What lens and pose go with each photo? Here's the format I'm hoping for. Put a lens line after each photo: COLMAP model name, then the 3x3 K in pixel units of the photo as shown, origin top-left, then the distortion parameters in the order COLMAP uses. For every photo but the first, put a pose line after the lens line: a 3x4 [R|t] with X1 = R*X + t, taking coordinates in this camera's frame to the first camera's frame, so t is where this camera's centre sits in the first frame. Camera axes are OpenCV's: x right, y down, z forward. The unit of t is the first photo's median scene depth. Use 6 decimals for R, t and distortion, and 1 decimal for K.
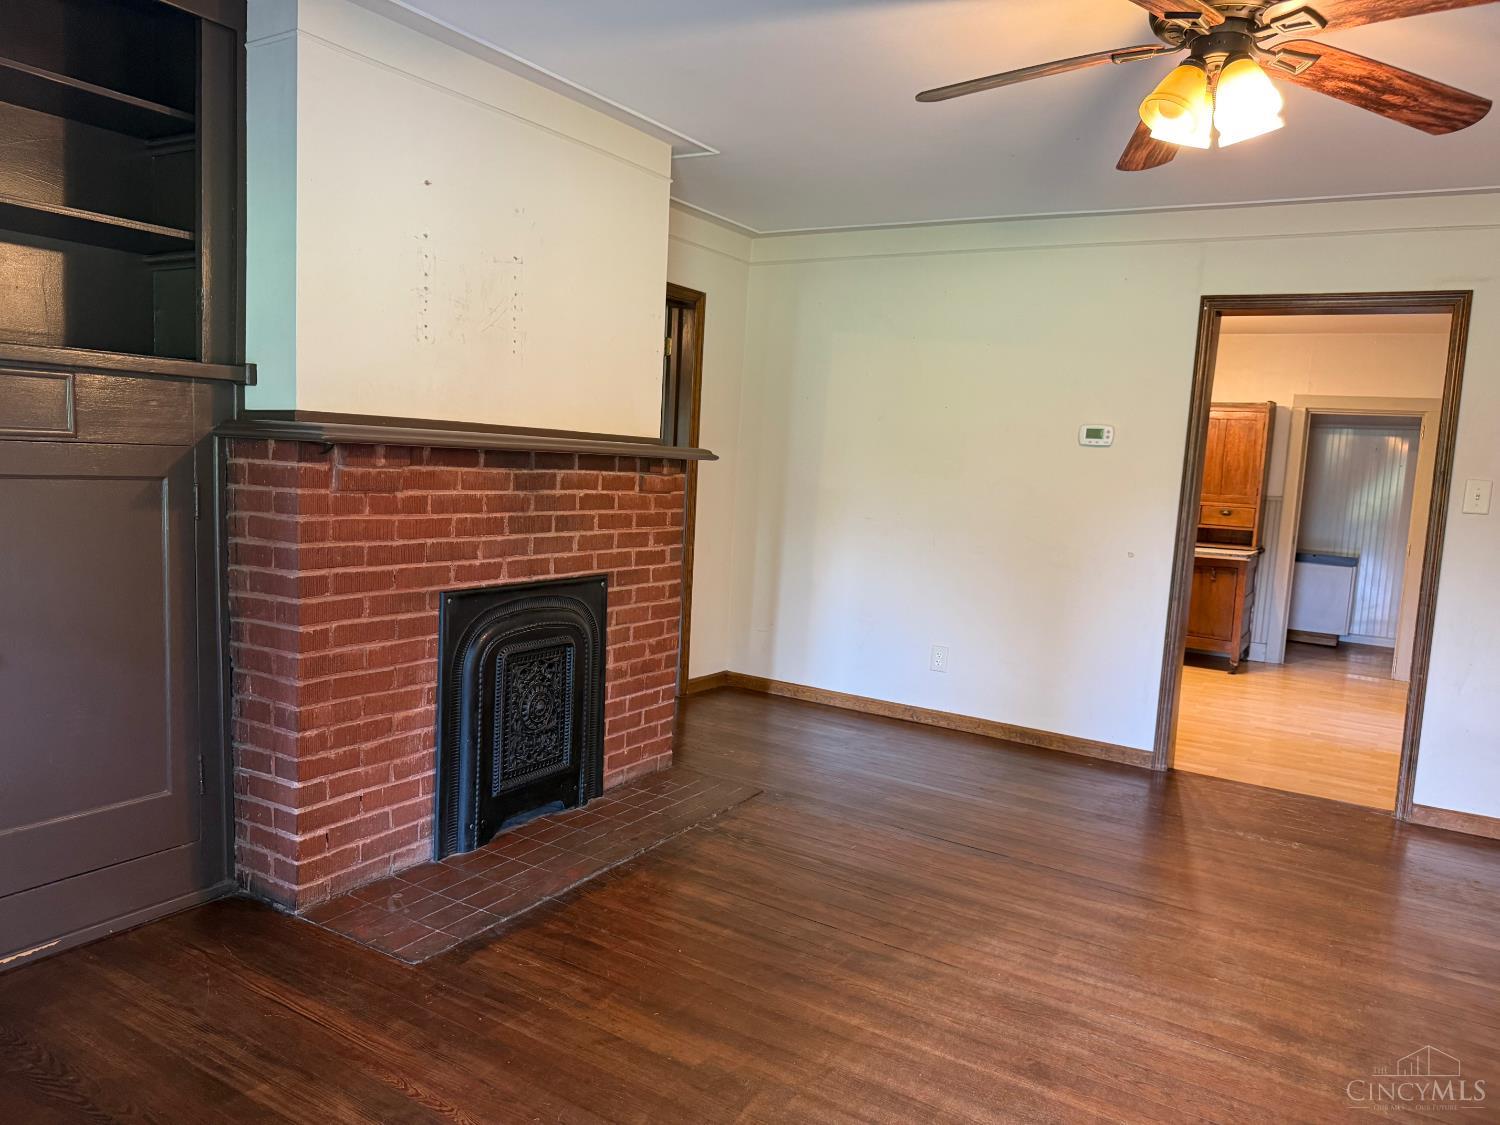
lens RADIAL K [[1066.7, 0, 750.0], [0, 1066.7, 562.5], [0, 0, 1]] dist [0.027816, -0.036798]
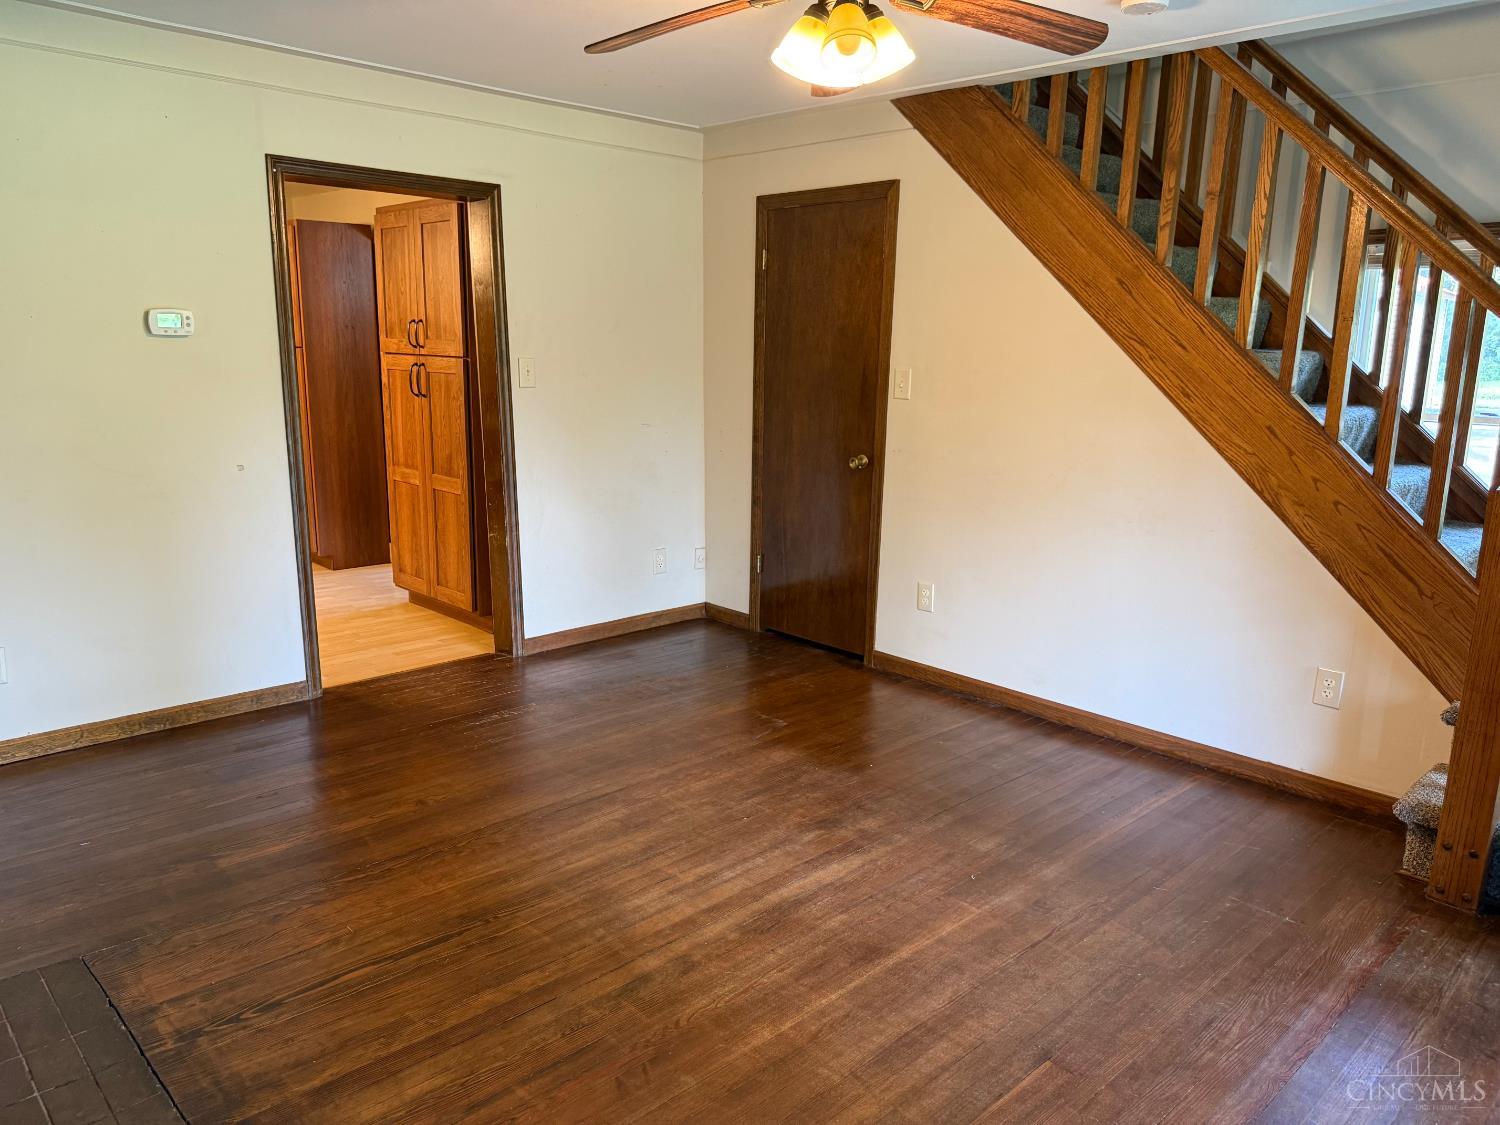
lens RADIAL K [[1060.5, 0, 748.1], [0, 1060.5, 551.3], [0, 0, 1]] dist [0.029976, -0.002800]
pose [[0.254647, -0.236887, 0.937571, -0.521797], [0.098653, 0.970838, 0.218498, -0.132732], [-0.961989, 0.036855, 0.270591, 0.603626]]
